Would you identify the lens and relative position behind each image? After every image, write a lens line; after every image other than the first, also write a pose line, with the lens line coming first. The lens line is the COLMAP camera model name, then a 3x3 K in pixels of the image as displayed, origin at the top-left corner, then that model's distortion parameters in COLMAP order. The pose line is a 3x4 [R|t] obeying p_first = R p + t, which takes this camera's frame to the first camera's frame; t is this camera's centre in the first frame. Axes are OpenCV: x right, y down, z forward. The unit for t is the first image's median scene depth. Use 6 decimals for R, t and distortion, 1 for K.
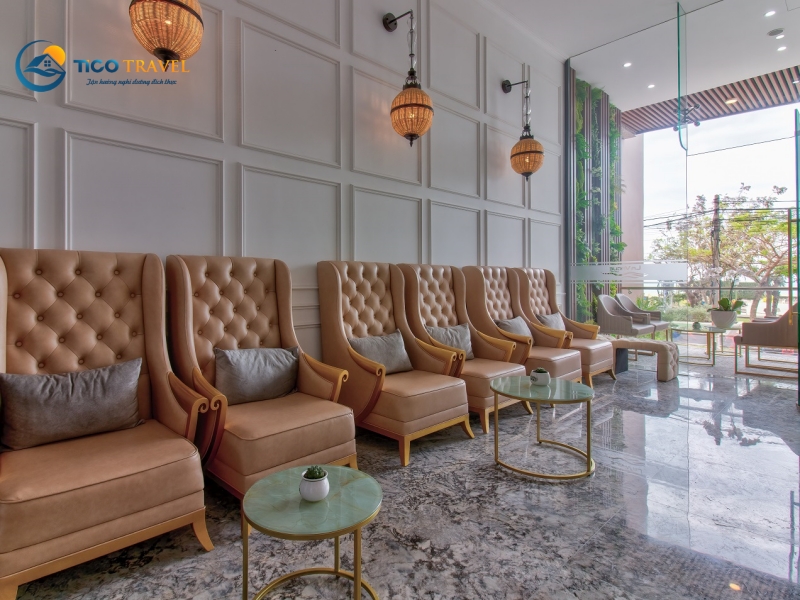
lens RADIAL K [[434.9, 0, 381.3], [0, 434.9, 286.3], [0, 0, 1]] dist [0.002053, 0.000352]
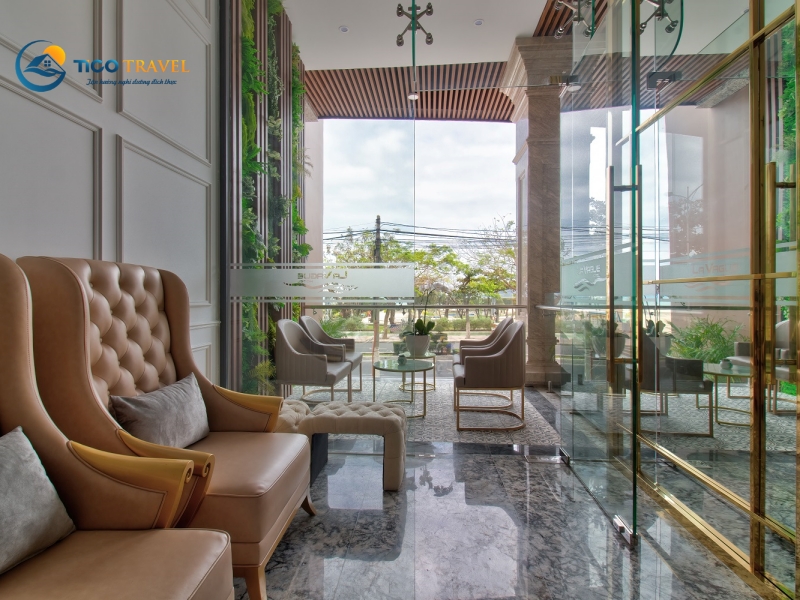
lens RADIAL K [[434.9, 0, 381.3], [0, 434.9, 286.3], [0, 0, 1]] dist [0.002053, 0.000352]
pose [[0.760683, 0.017665, 0.648883, 0.204430], [0.006410, 0.999376, -0.034722, -0.005880], [-0.649091, 0.030572, 0.760096, 0.422818]]
